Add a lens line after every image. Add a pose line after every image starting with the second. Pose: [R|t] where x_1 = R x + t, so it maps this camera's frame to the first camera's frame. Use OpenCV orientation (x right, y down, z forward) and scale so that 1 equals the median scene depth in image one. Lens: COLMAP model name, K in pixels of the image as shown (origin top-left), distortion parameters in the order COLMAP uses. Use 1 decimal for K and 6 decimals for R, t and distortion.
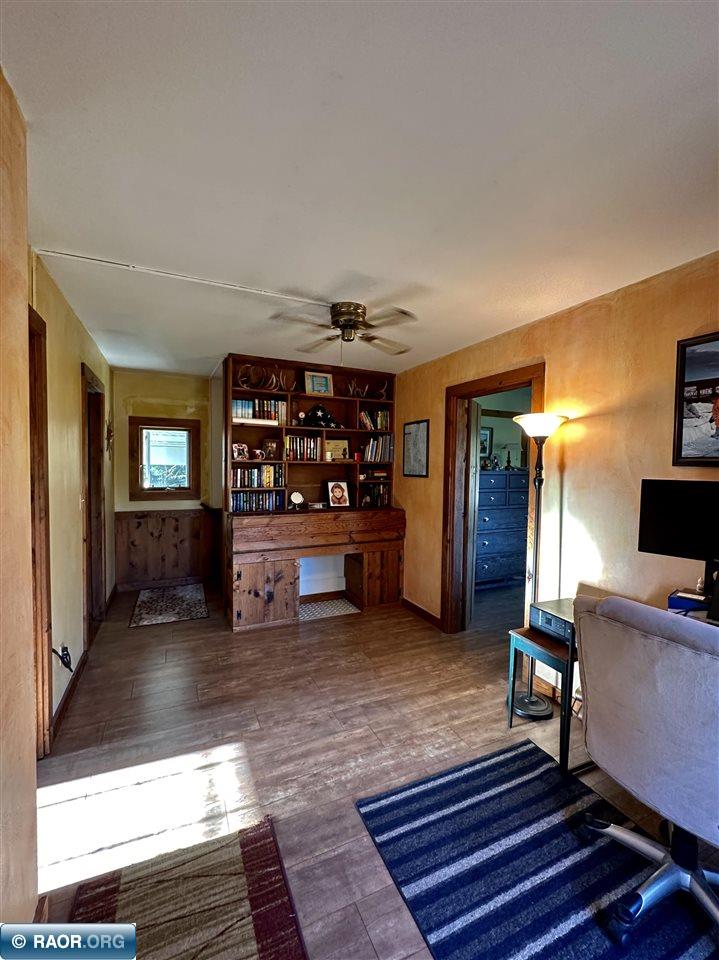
lens RADIAL K [[399.2, 0, 364.6], [0, 399.2, 479.0], [0, 0, 1]] dist [-0.007241, 0.001922]
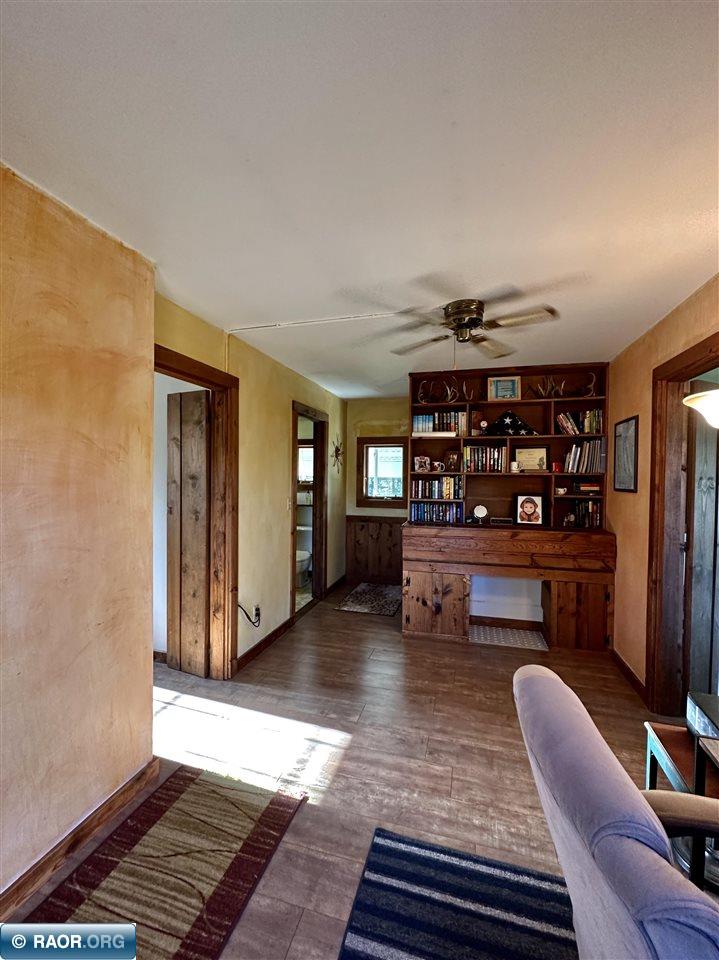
lens RADIAL K [[399.2, 0, 363.3], [0, 399.2, 480.1], [0, 0, 1]] dist [-0.007241, 0.001922]
pose [[0.760227, 0.002766, -0.649652, 0.269224], [-0.023729, 0.999442, -0.023512, 0.002122], [0.649224, 0.033290, 0.759868, 0.109205]]
